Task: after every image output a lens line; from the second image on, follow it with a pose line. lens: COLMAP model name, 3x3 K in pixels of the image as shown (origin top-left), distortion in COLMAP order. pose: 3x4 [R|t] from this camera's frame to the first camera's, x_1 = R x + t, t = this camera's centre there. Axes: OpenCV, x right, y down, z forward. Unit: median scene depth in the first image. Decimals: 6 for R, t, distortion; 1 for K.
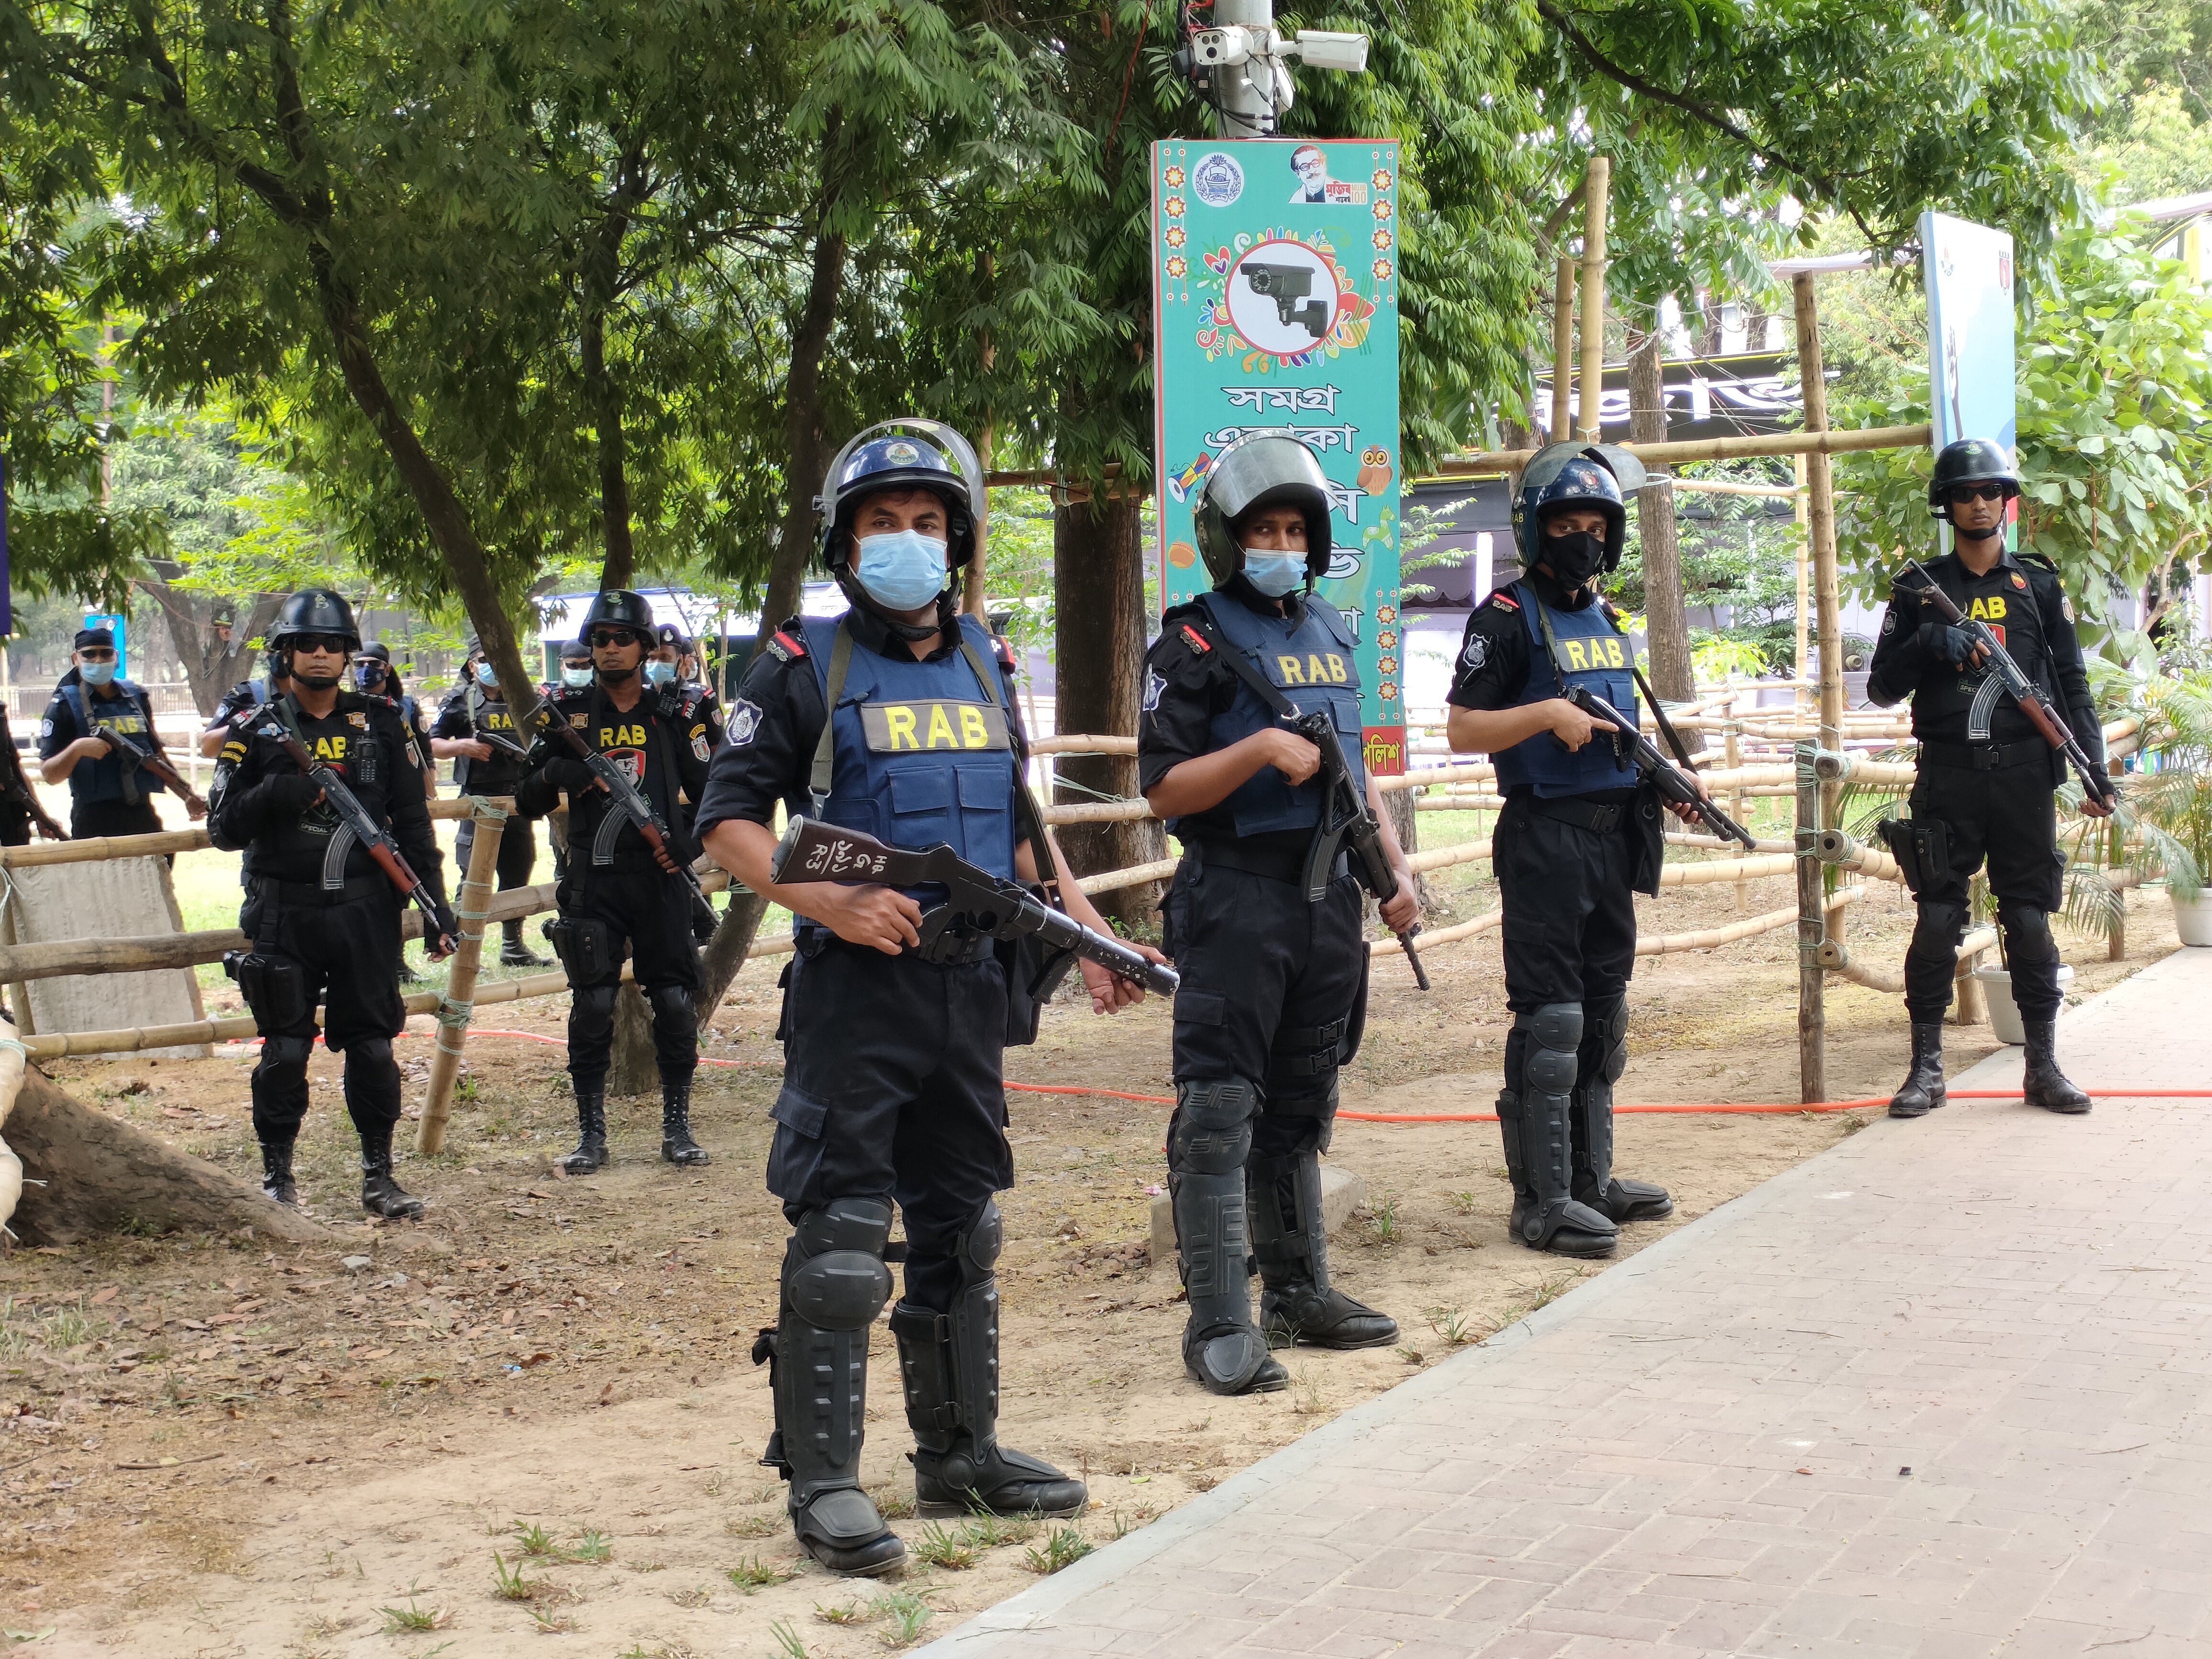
lens RADIAL K [[3255.9, 0, 1106.0], [0, 3255.9, 829.5], [0, 0, 1]] dist [0.039263, -0.123416]
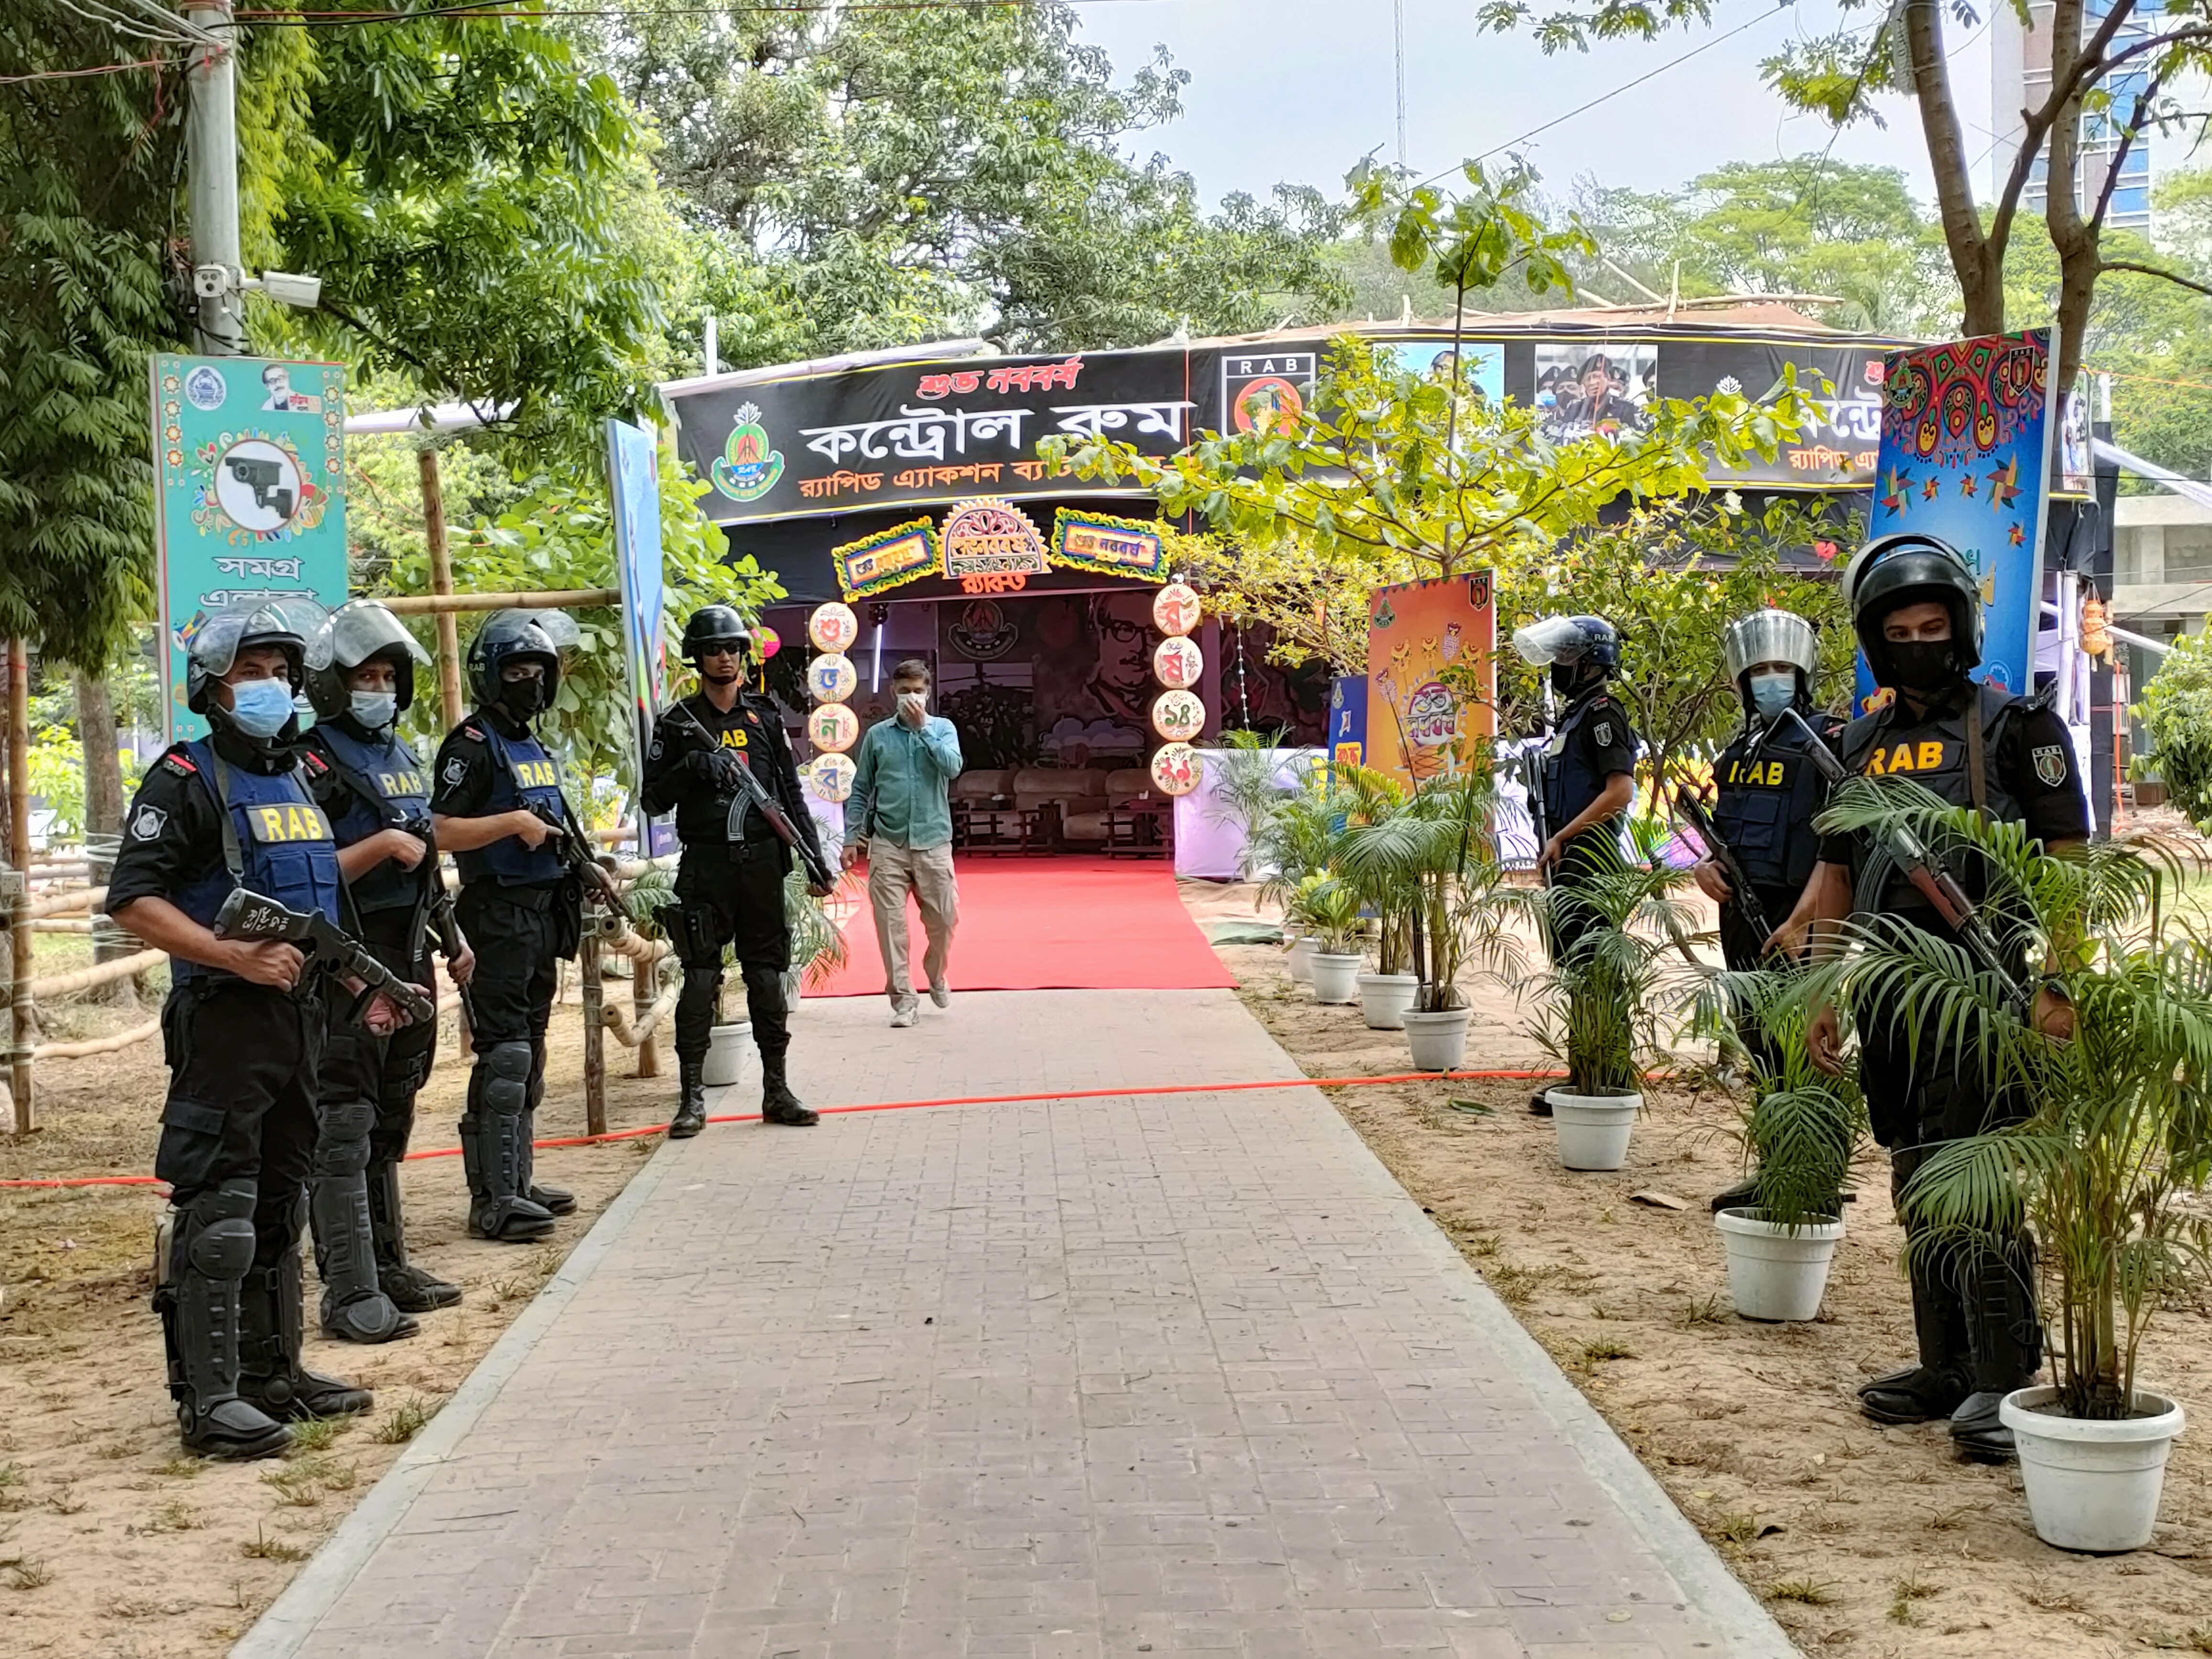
lens RADIAL K [[3255.9, 0, 1106.0], [0, 3255.9, 829.5], [0, 0, 1]] dist [0.039263, -0.123416]
pose [[0.868675, -0.014837, 0.495161, -0.280401], [0.035045, 0.998888, -0.031550, 0.016512], [-0.494142, 0.044760, 0.868228, -0.222341]]
